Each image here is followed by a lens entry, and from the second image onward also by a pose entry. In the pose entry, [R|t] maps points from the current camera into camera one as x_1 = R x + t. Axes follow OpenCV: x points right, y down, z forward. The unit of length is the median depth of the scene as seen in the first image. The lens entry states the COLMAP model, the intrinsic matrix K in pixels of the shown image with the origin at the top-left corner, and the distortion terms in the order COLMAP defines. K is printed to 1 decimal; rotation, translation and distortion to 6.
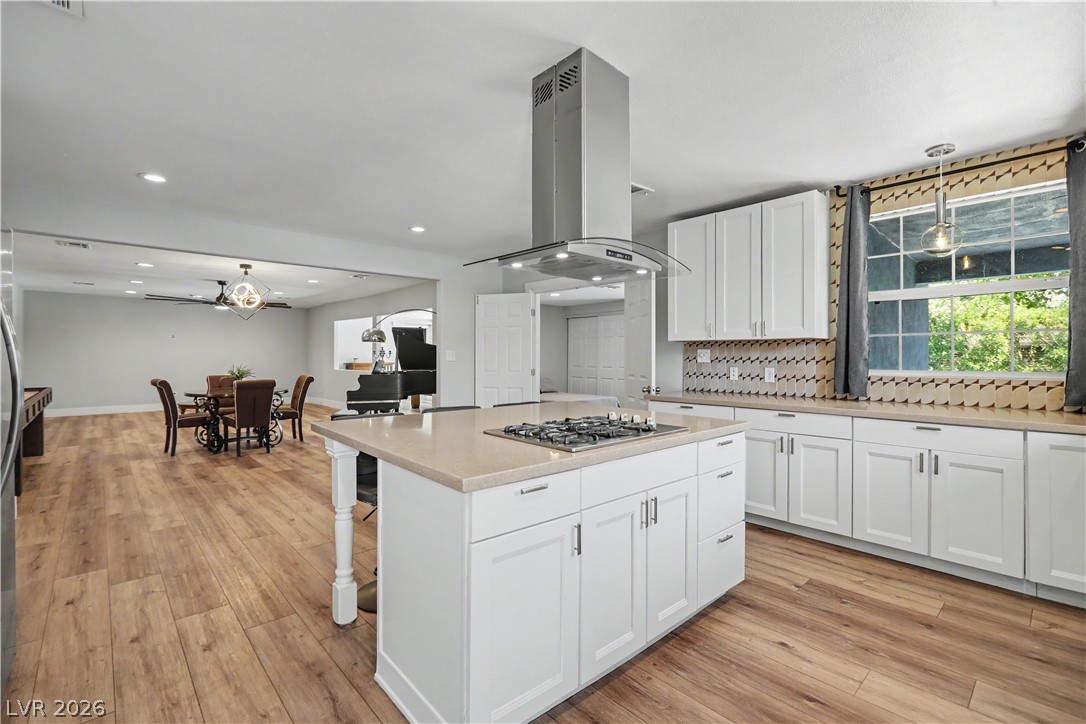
lens RADIAL K [[489.2, 0, 535.1], [0, 489.2, 360.6], [0, 0, 1]] dist [-0.001486, 0.000040]
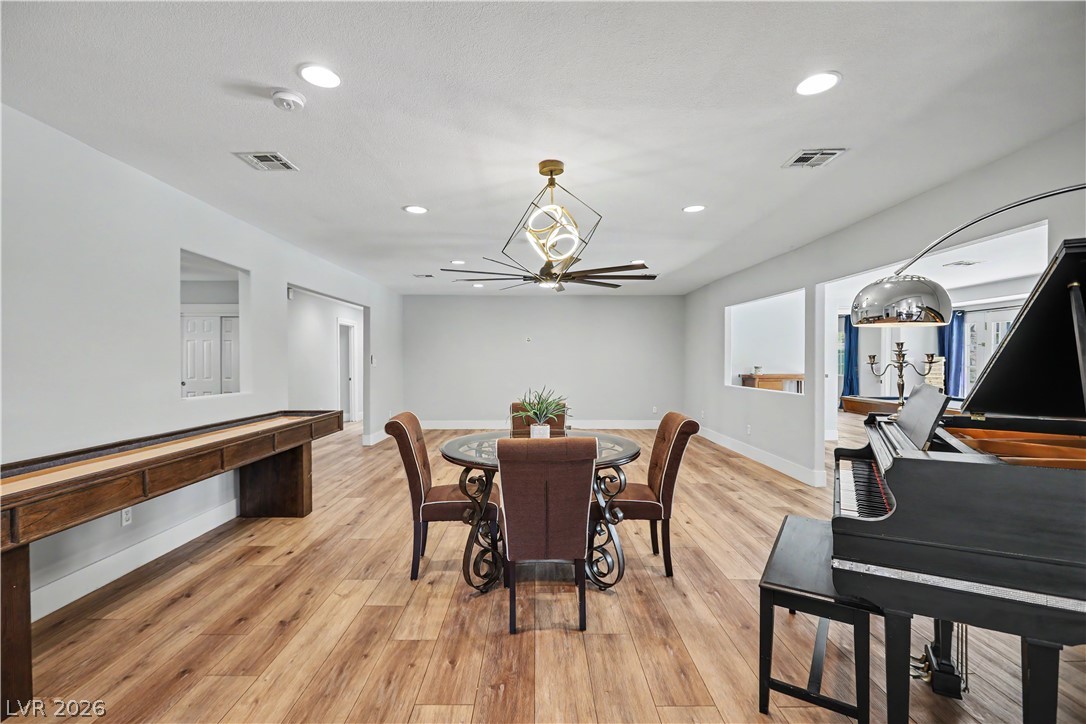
lens RADIAL K [[489.2, 0, 535.1], [0, 489.2, 360.6], [0, 0, 1]] dist [-0.001486, 0.000040]
pose [[0.741546, -0.000577, -0.670902, -0.285025], [-0.005144, 0.999965, -0.006545, -0.014103], [0.670883, 0.008305, 0.741517, 0.617556]]
